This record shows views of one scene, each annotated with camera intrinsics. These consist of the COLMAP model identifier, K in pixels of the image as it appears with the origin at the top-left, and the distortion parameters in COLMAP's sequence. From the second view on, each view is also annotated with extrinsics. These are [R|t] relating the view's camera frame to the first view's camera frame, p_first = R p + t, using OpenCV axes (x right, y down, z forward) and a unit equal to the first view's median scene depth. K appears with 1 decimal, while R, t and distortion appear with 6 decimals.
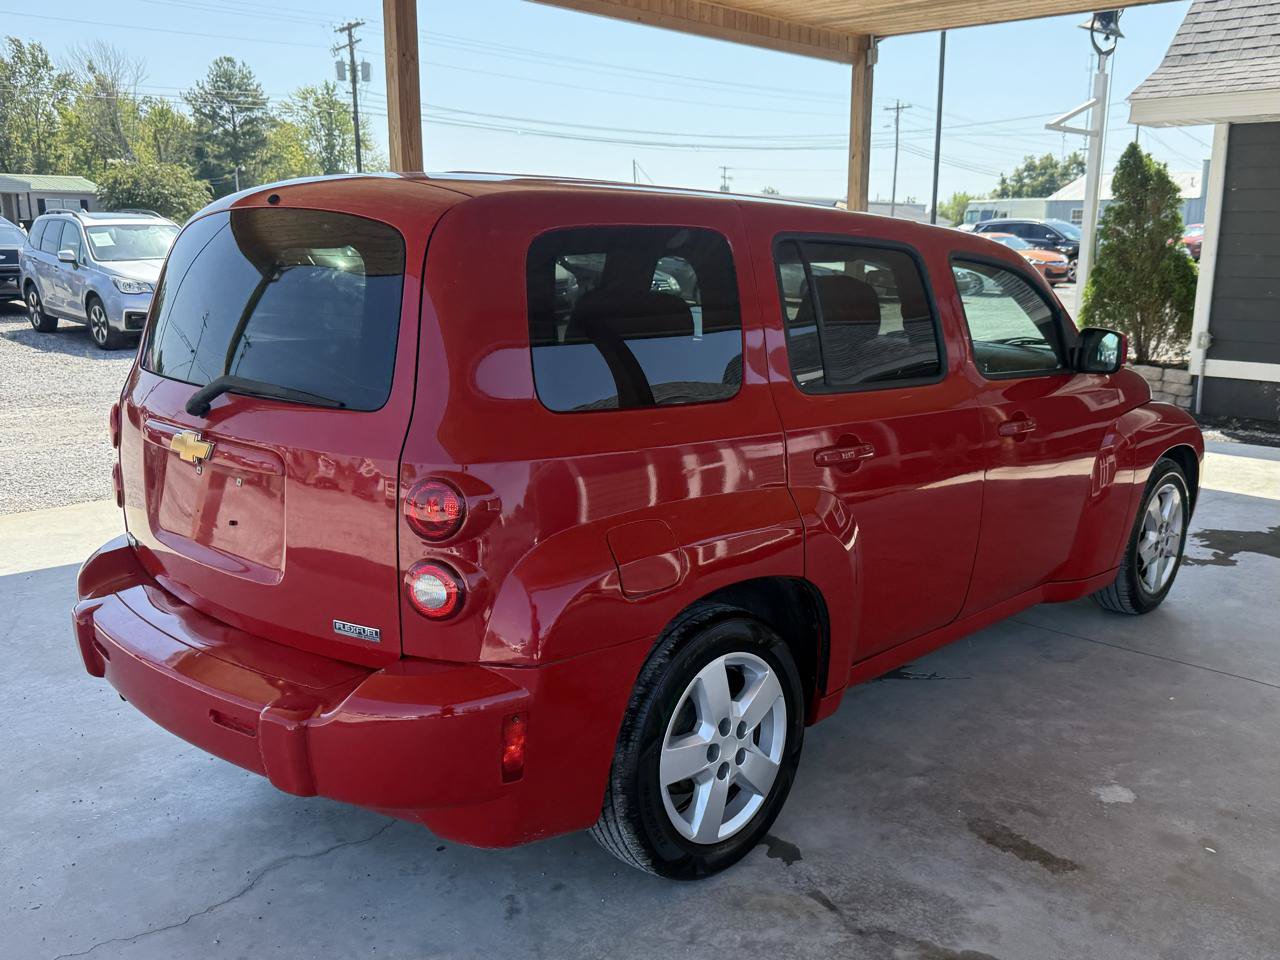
lens RADIAL K [[1218.6, 0, 635.8], [0, 1218.6, 437.5], [0, 0, 1]] dist [0.088114, -0.165329]
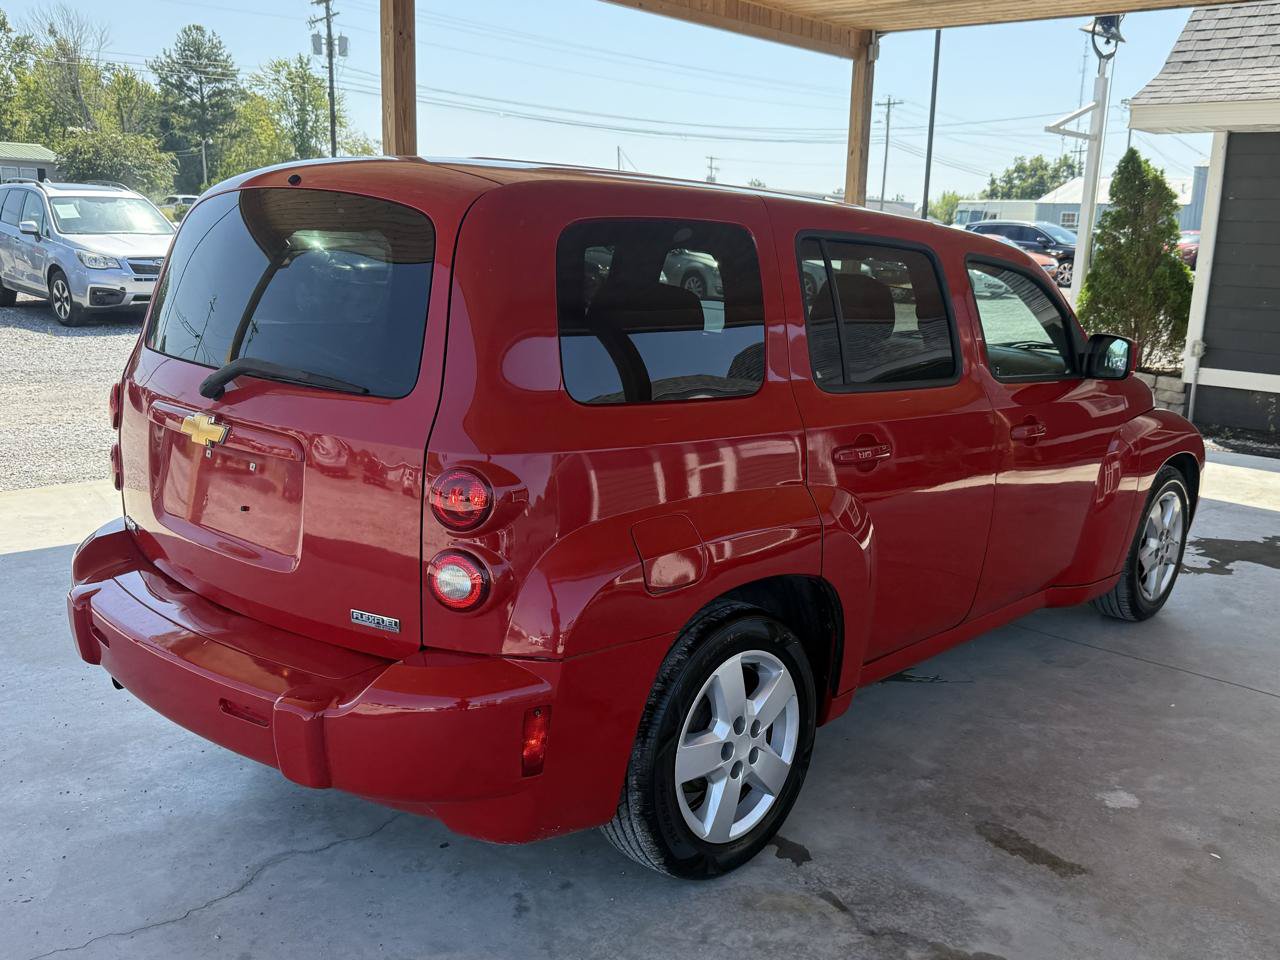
lens RADIAL K [[1252.1, 0, 659.6], [0, 1252.1, 425.8], [0, 0, 1]] dist [0.097080, -0.185345]
pose [[0.998875, 0.025298, 0.040116, -0.031310], [-0.025092, 0.999669, -0.005628, 0.000857], [-0.040245, 0.004615, 0.999179, -0.014637]]
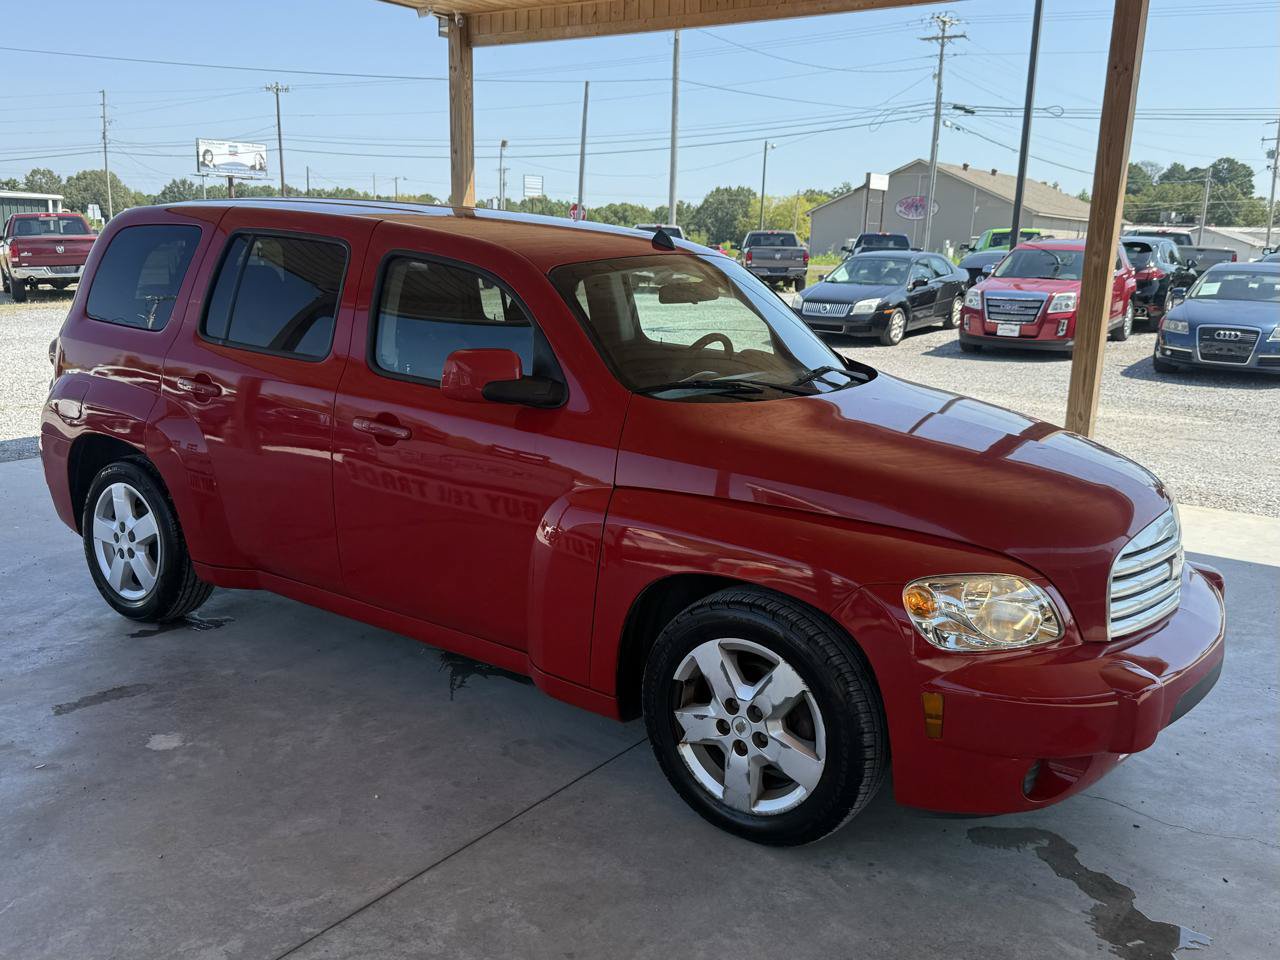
lens RADIAL K [[1048.8, 0, 639.5], [0, 1048.8, 436.1], [0, 0, 1]] dist [0.061354, -0.204358]
pose [[0.183302, 0.190837, -0.964356, 1.204695], [-0.196695, 0.968260, 0.154222, -0.180304], [0.963178, 0.161414, 0.215020, 1.072774]]
